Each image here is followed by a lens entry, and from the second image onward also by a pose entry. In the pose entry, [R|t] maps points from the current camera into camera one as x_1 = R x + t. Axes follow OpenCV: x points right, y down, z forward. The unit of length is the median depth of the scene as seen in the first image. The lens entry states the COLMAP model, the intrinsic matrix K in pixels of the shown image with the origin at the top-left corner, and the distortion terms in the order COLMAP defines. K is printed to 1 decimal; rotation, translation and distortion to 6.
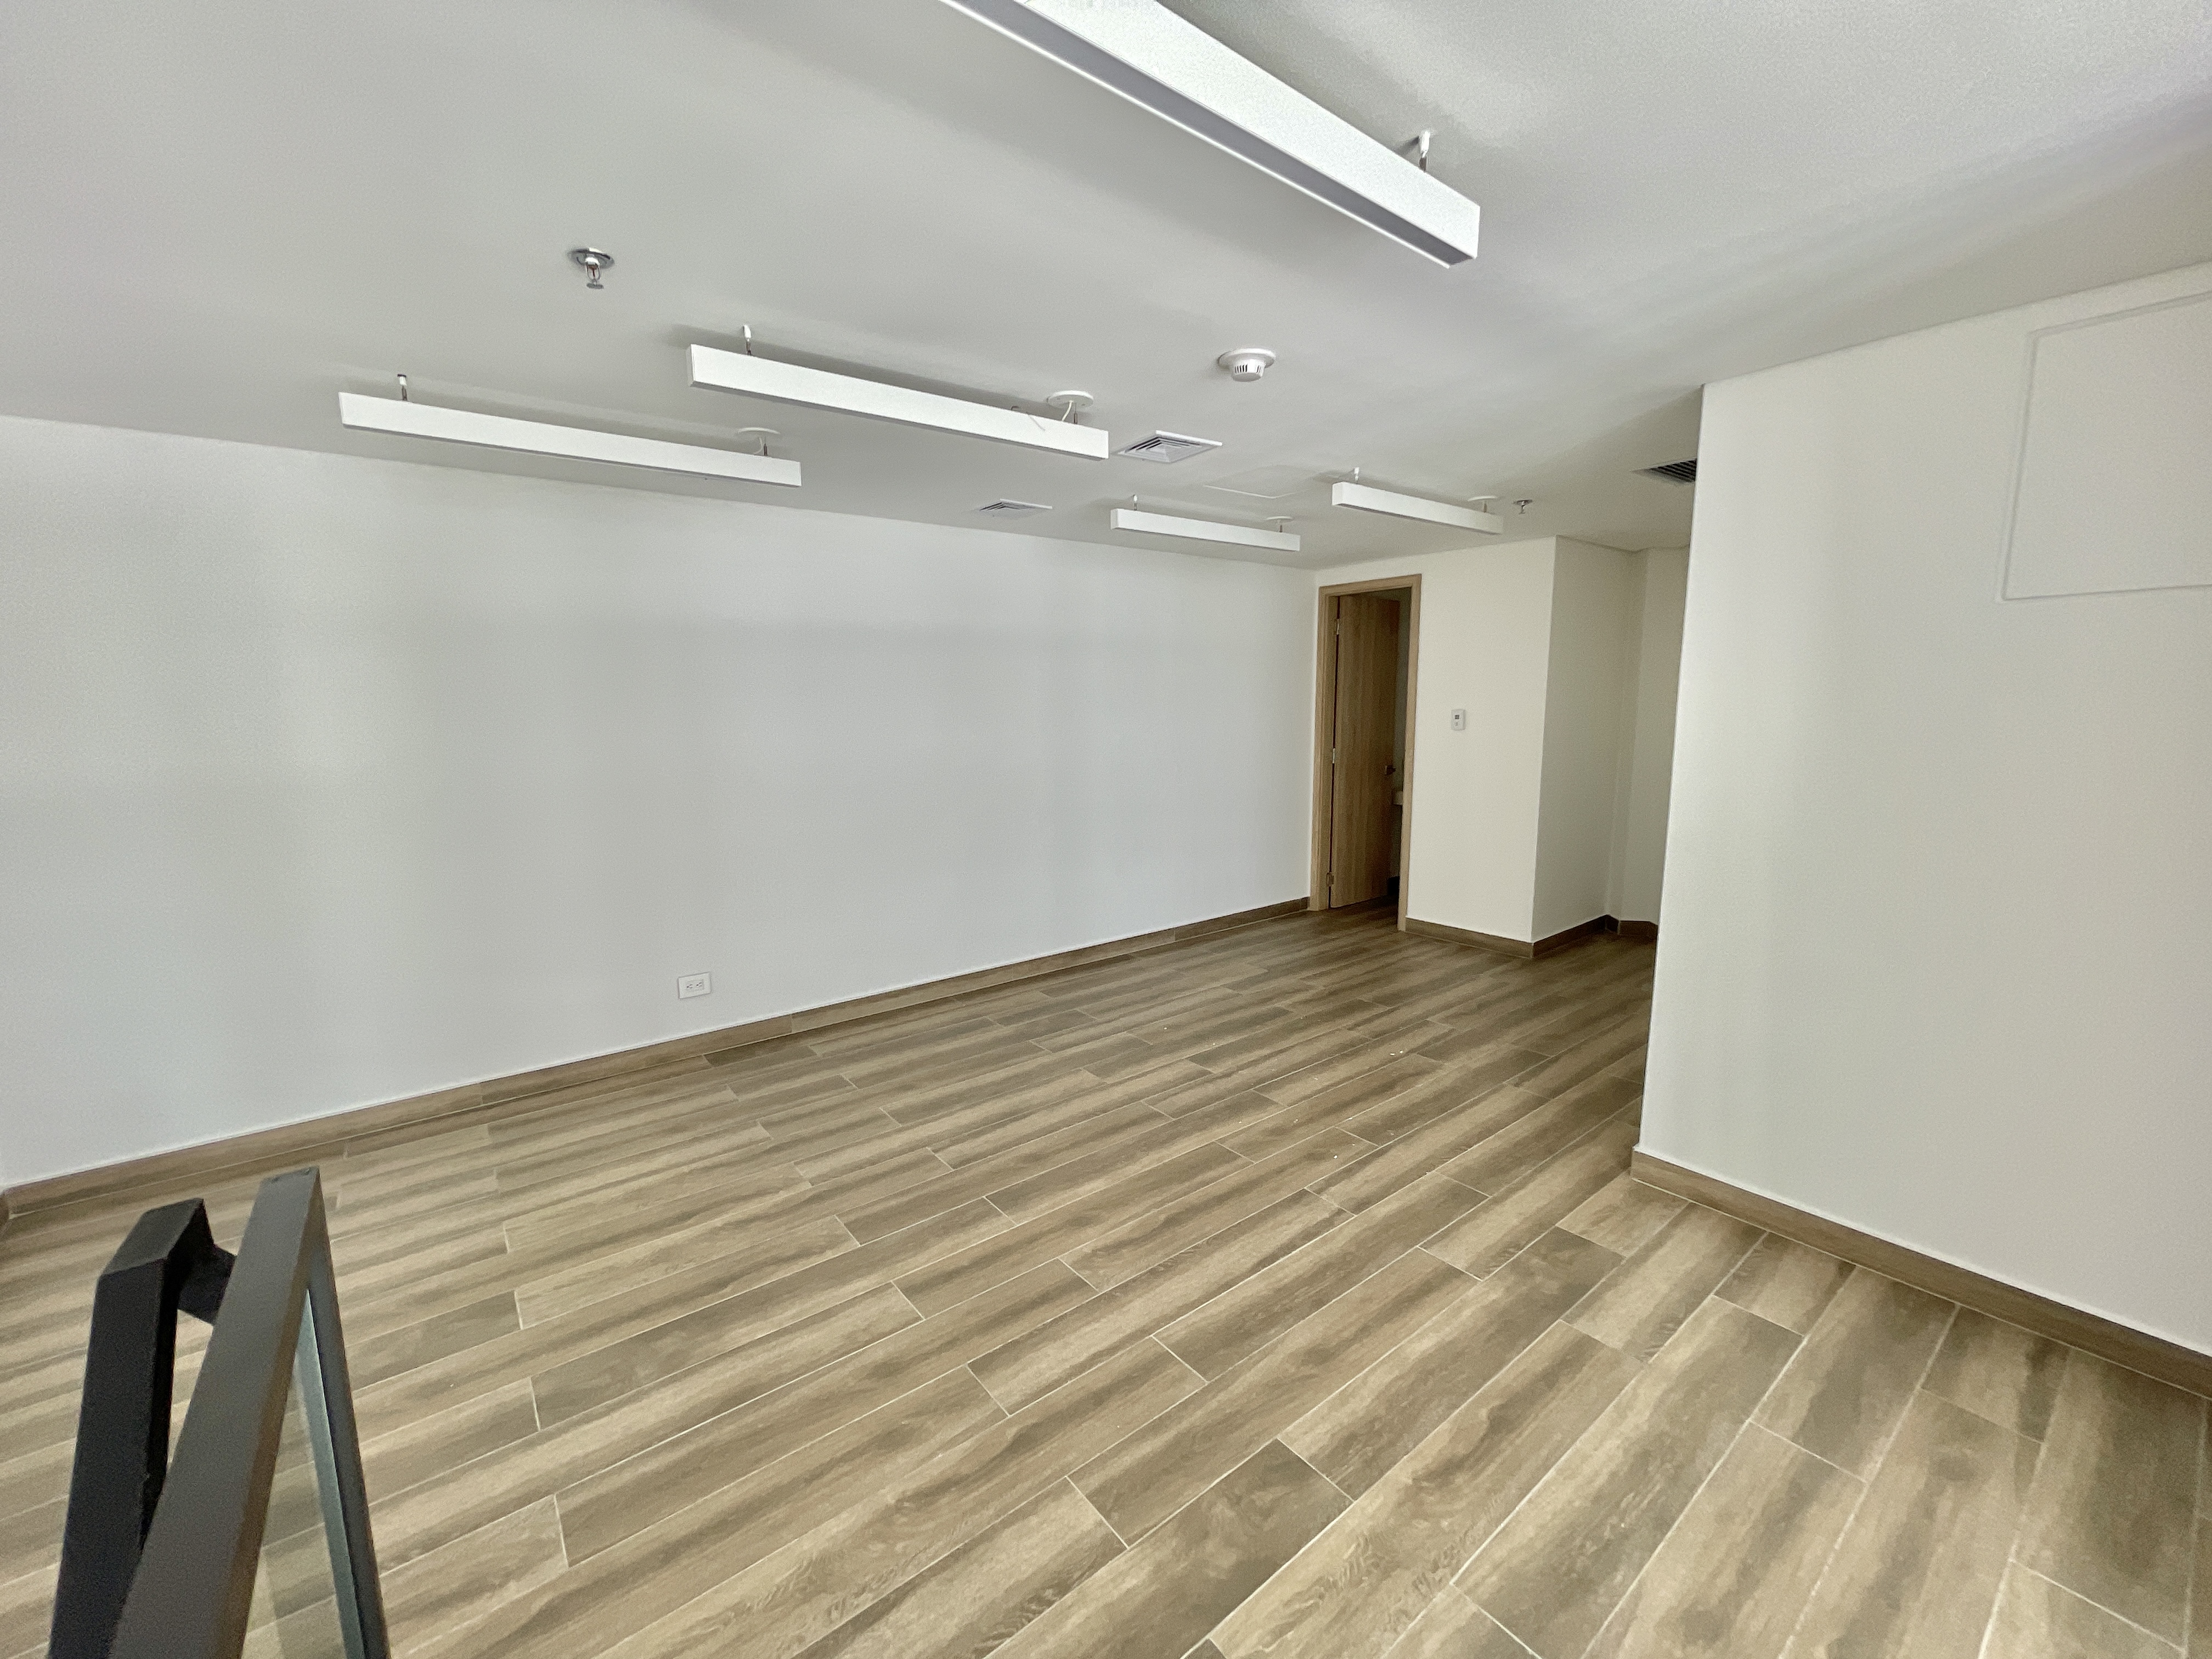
lens RADIAL K [[891.7, 0, 1086.3], [0, 891.7, 834.0], [0, 0, 1]] dist [-0.002030, -0.000126]
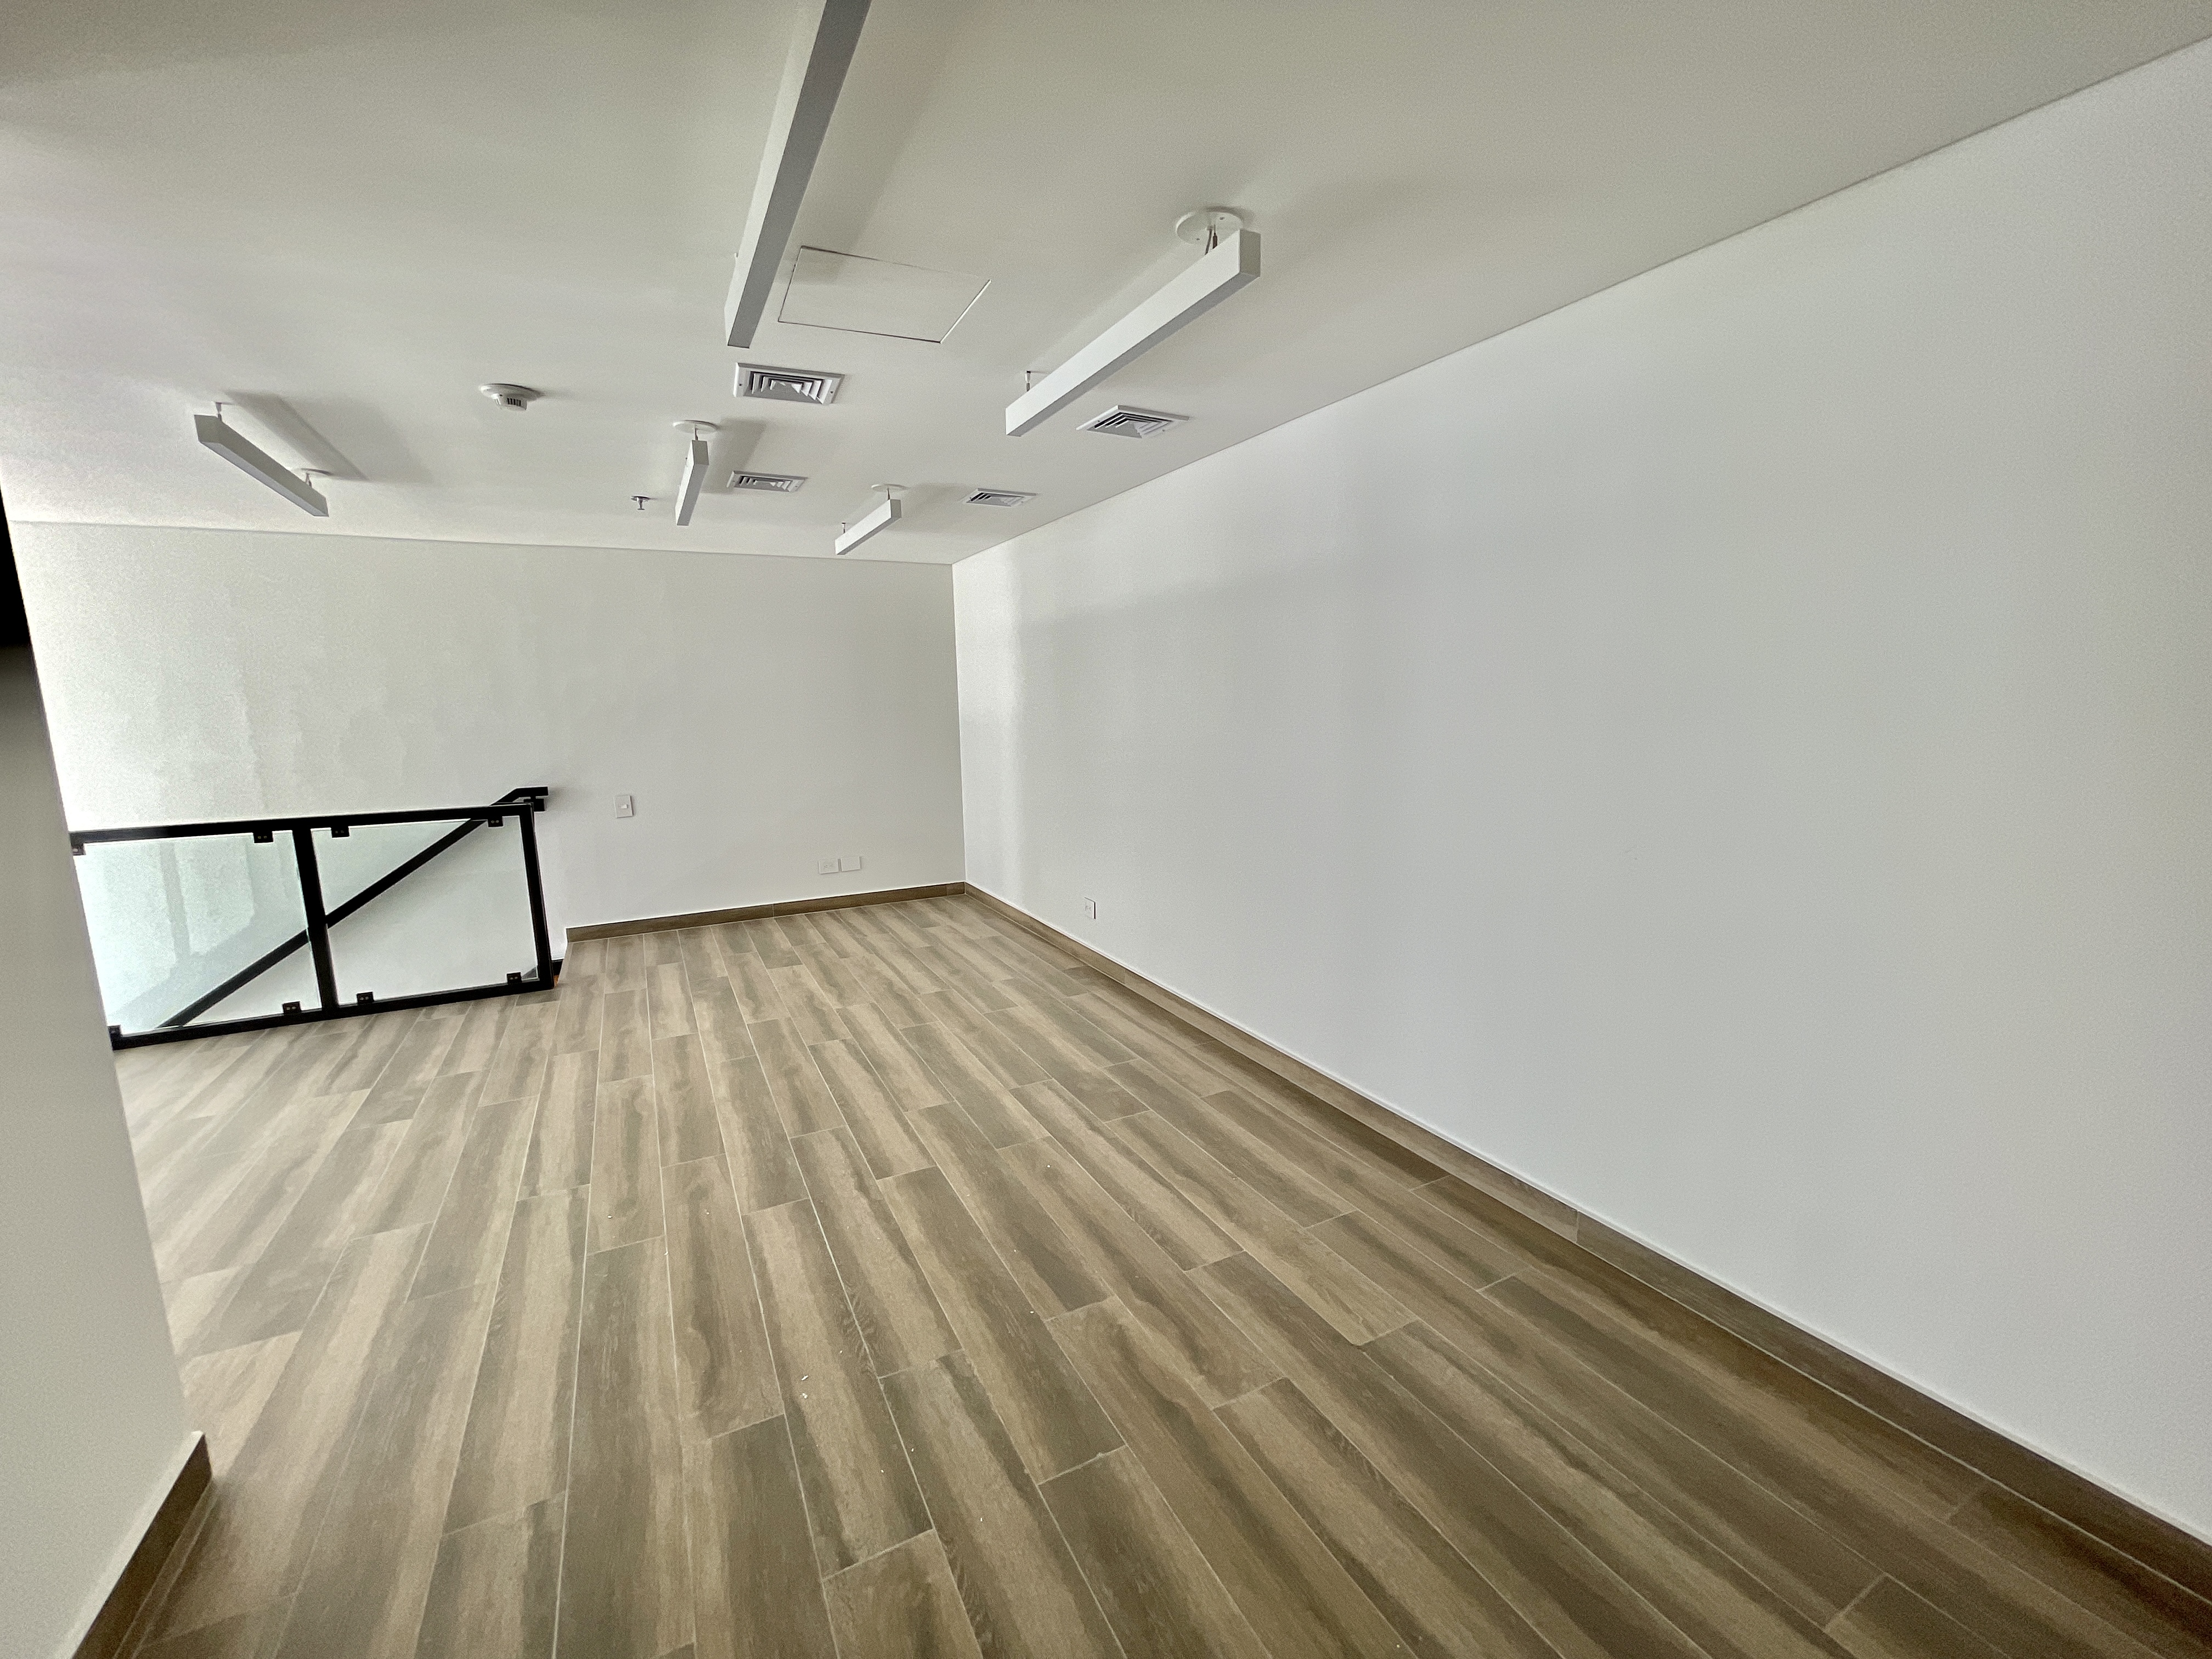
lens RADIAL K [[900.9, 0, 1106.0], [0, 900.9, 829.5], [0, 0, 1]] dist [-0.036730, 0.019250]
pose [[-0.164954, 0.168718, -0.971763, 0.910252], [-0.131126, 0.972763, 0.191150, -0.214267], [0.977546, 0.158954, -0.138338, 1.432826]]
